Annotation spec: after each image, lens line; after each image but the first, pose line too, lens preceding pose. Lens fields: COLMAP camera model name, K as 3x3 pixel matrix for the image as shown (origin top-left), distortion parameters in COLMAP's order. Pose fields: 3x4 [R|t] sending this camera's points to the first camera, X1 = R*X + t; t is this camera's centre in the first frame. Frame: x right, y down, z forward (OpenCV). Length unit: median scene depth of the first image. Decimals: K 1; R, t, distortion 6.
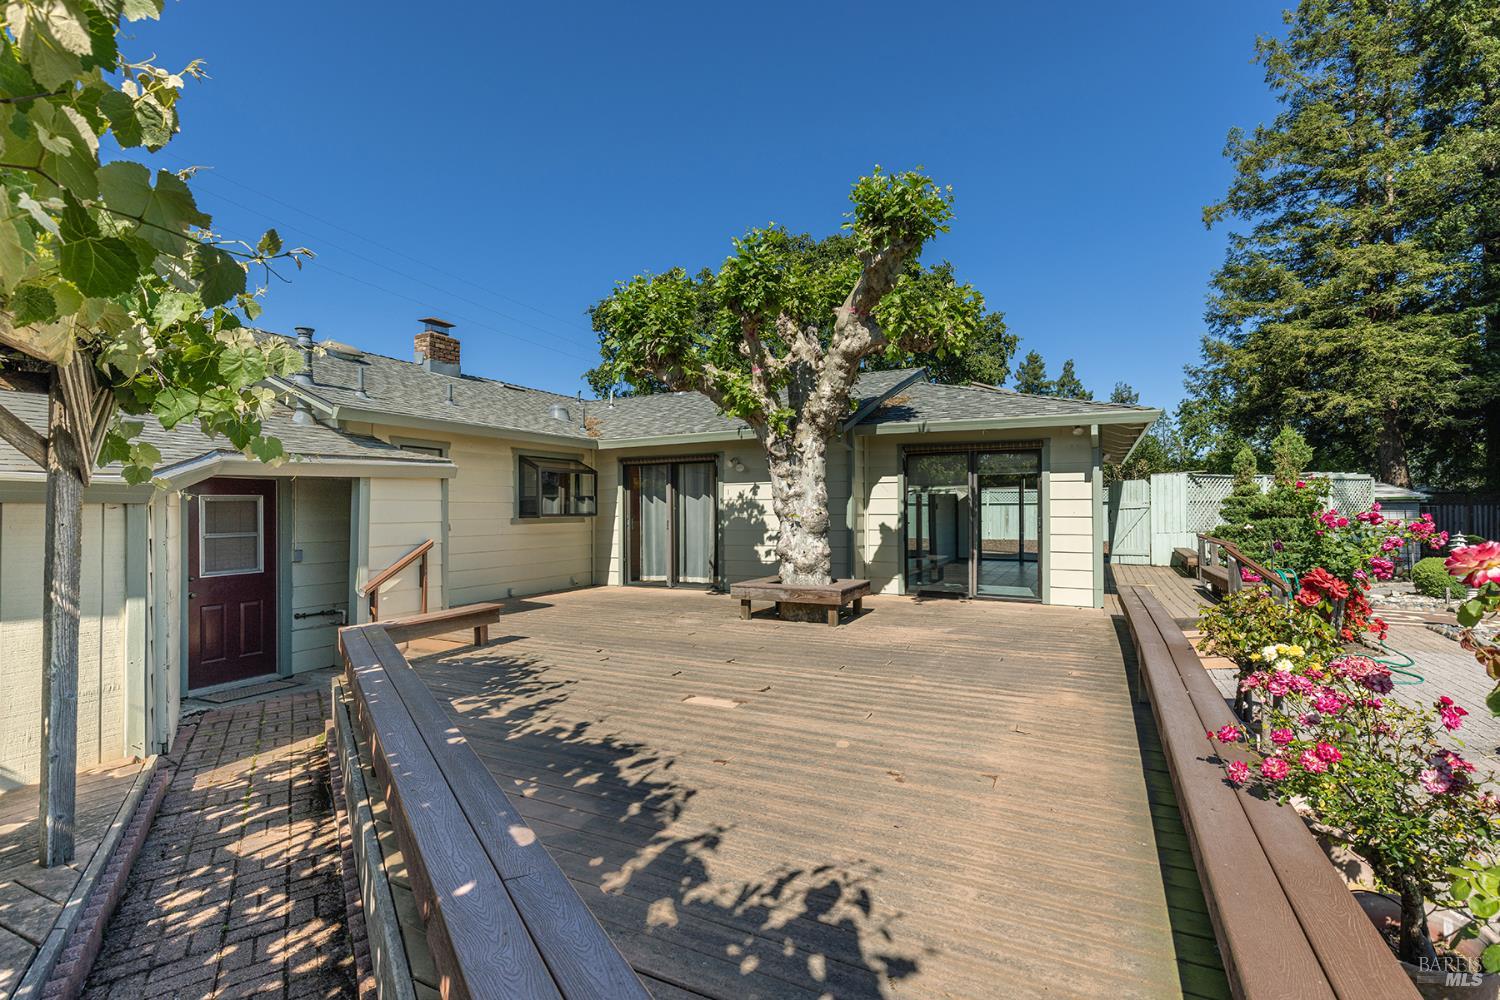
lens RADIAL K [[672.1, 0, 748.6], [0, 672.1, 498.4], [0, 0, 1]] dist [0.005496, -0.000115]
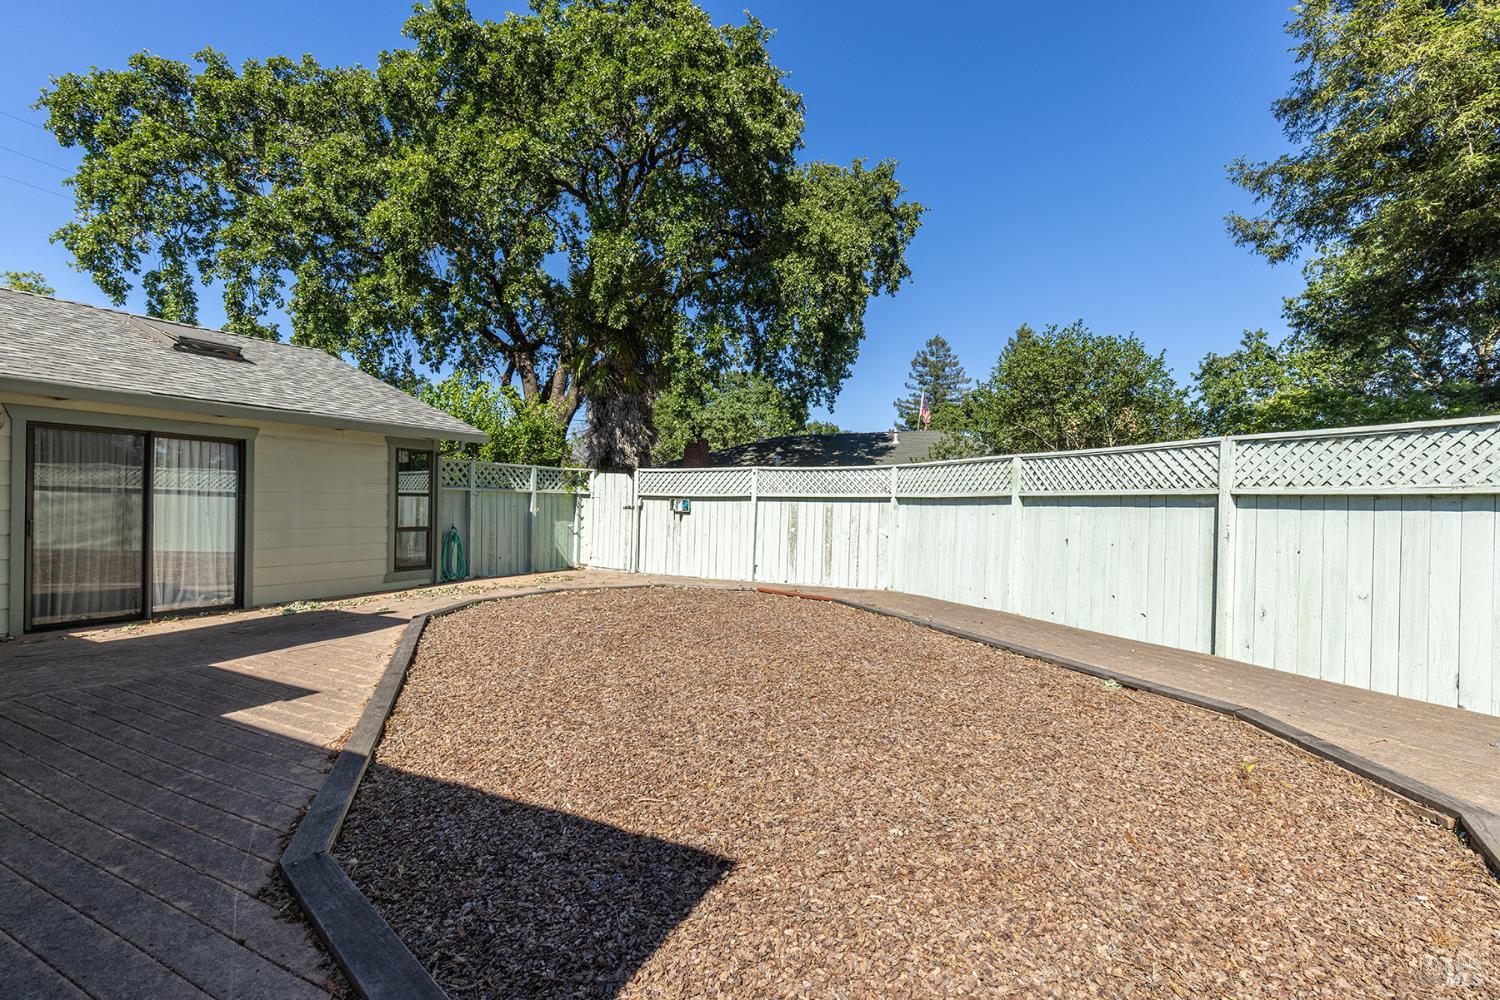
lens RADIAL K [[672.1, 0, 757.9], [0, 672.1, 505.7], [0, 0, 1]] dist [0.005496, -0.000115]
pose [[0.999690, 0.024881, 0.000594, 0.319235], [-0.024885, 0.999643, 0.009697, 0.009117], [-0.000353, -0.009709, 0.999953, 0.516608]]
